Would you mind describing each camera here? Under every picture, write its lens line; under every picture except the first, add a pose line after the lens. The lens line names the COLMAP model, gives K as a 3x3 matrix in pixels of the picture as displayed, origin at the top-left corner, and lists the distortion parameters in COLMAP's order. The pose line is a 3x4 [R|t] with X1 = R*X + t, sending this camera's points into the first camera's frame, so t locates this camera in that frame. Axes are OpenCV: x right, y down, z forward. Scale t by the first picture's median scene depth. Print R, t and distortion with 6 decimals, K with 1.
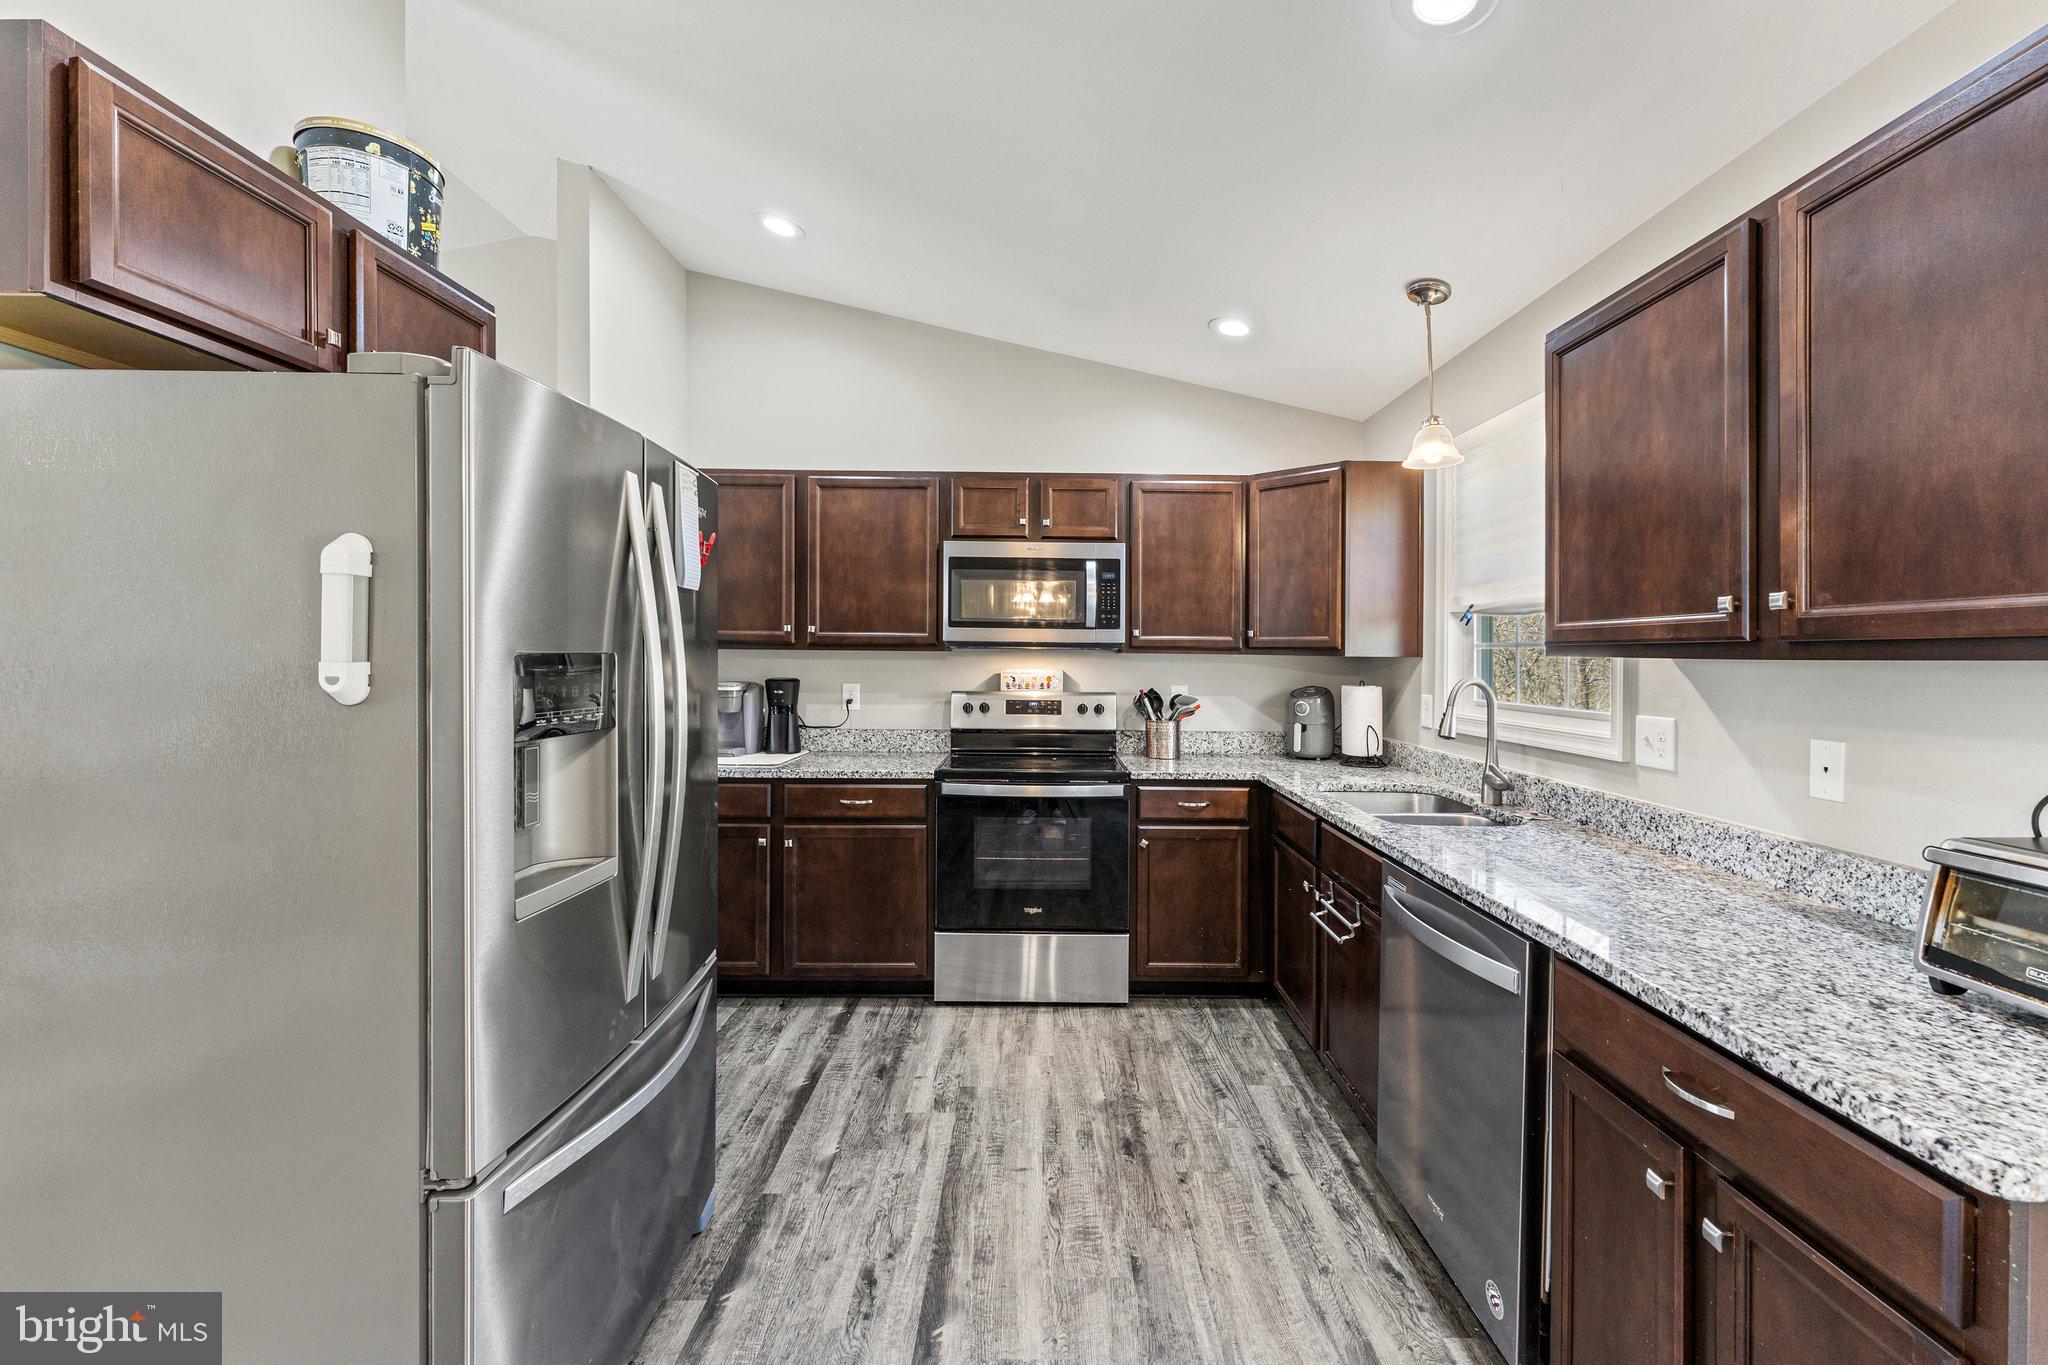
lens RADIAL K [[804.2, 0, 1036.7], [0, 804.2, 664.4], [0, 0, 1]] dist [0.003645, 0.000141]
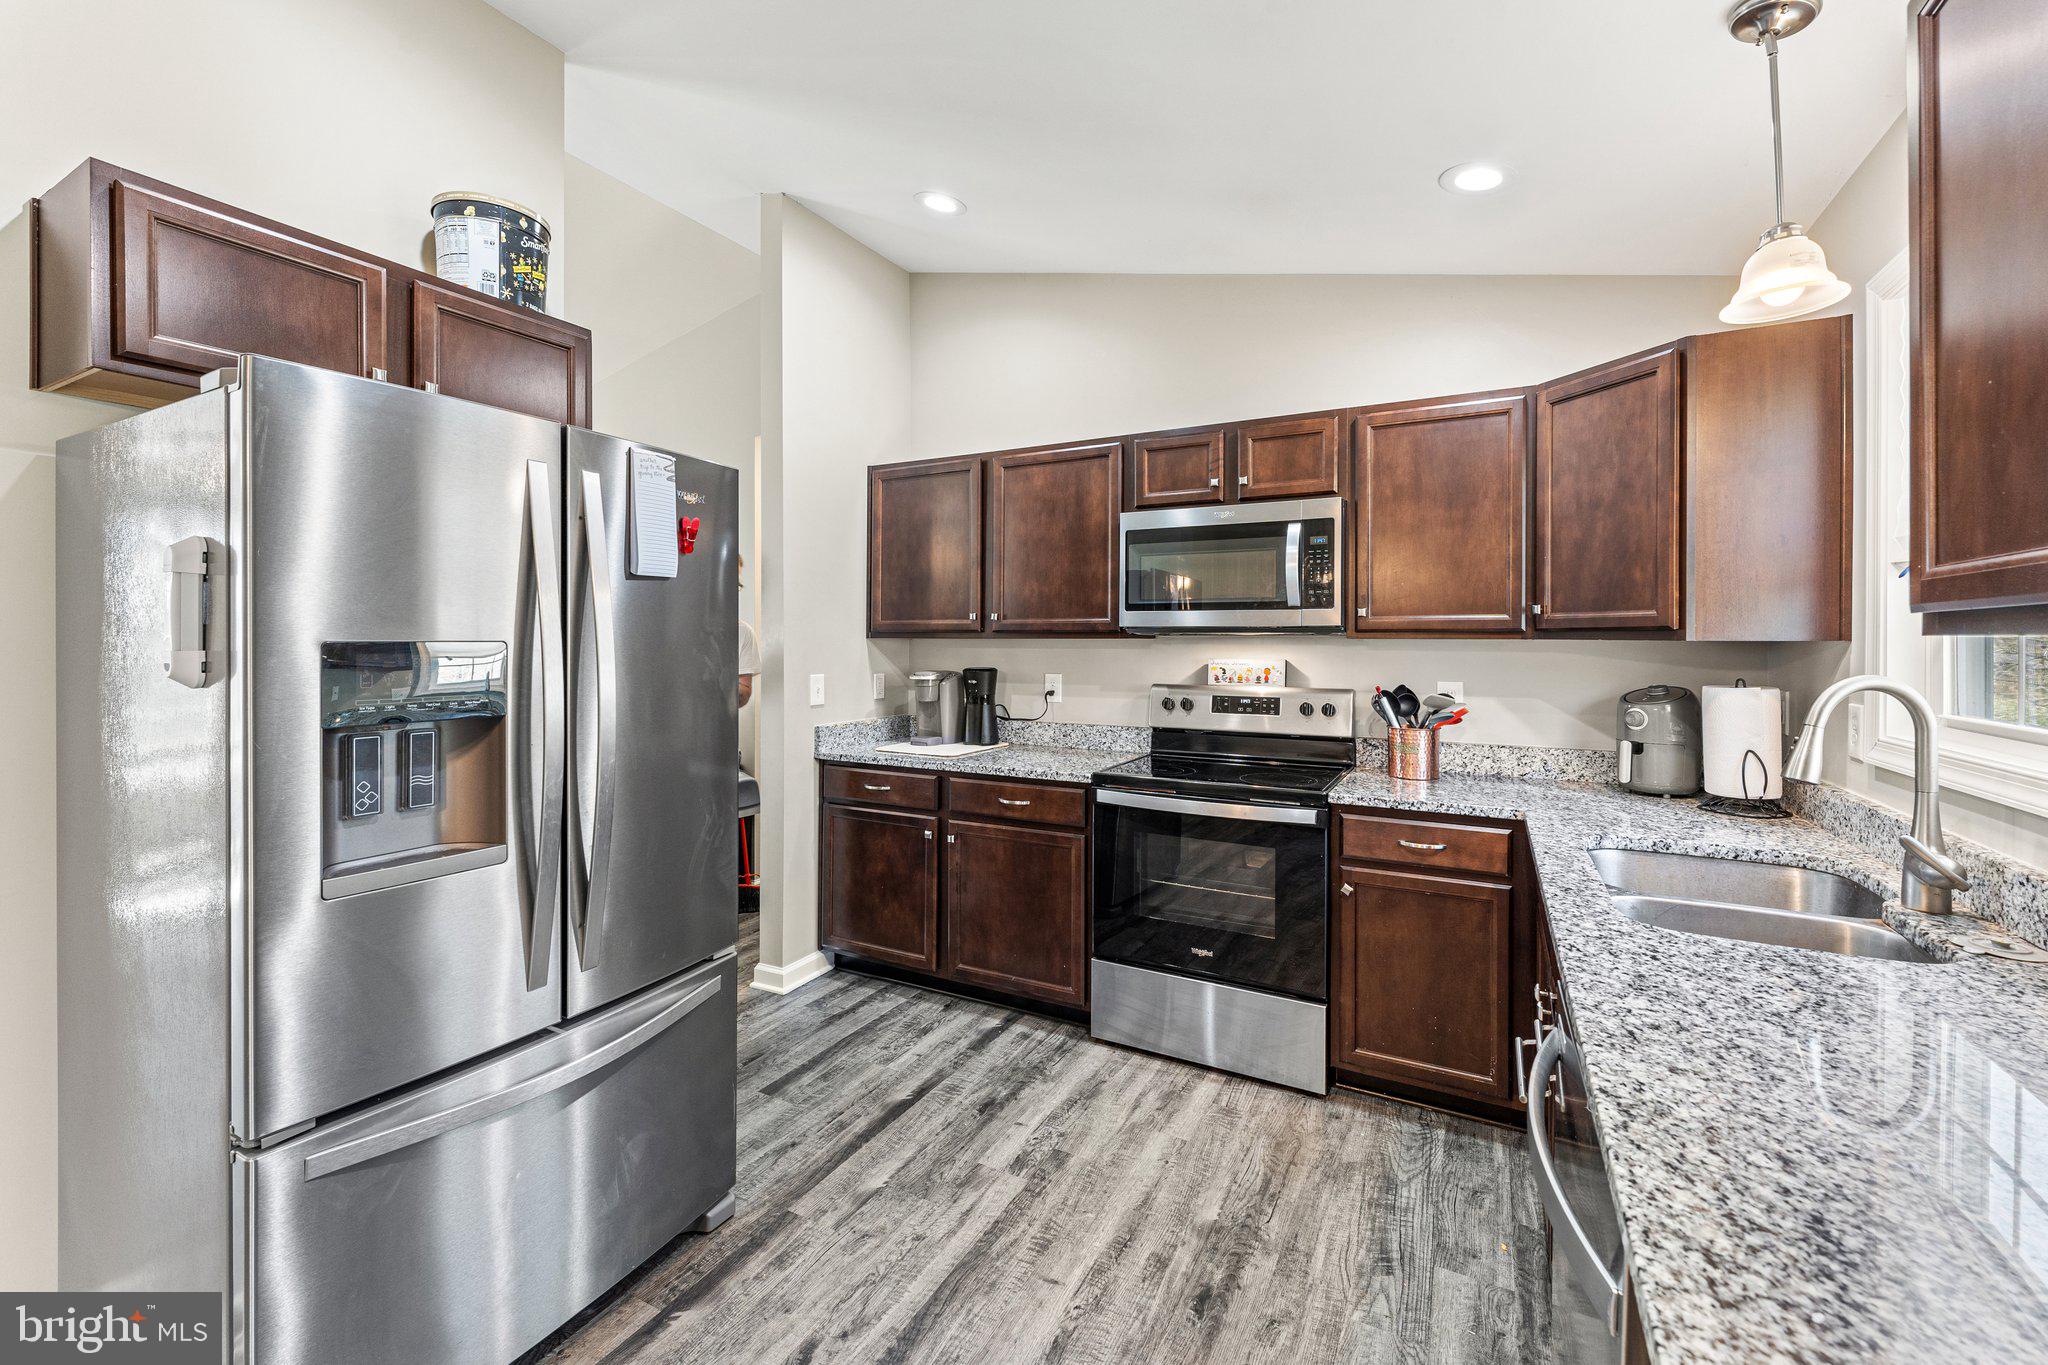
lens RADIAL K [[807.5, 0, 1060.0], [0, 807.5, 650.7], [0, 0, 1]] dist [0.001369, 0.000000]
pose [[0.881036, -0.002175, -0.473043, 0.262048], [0.000199, 0.999991, -0.004229, 0.000664], [0.473048, 0.003632, 0.881029, 0.205173]]
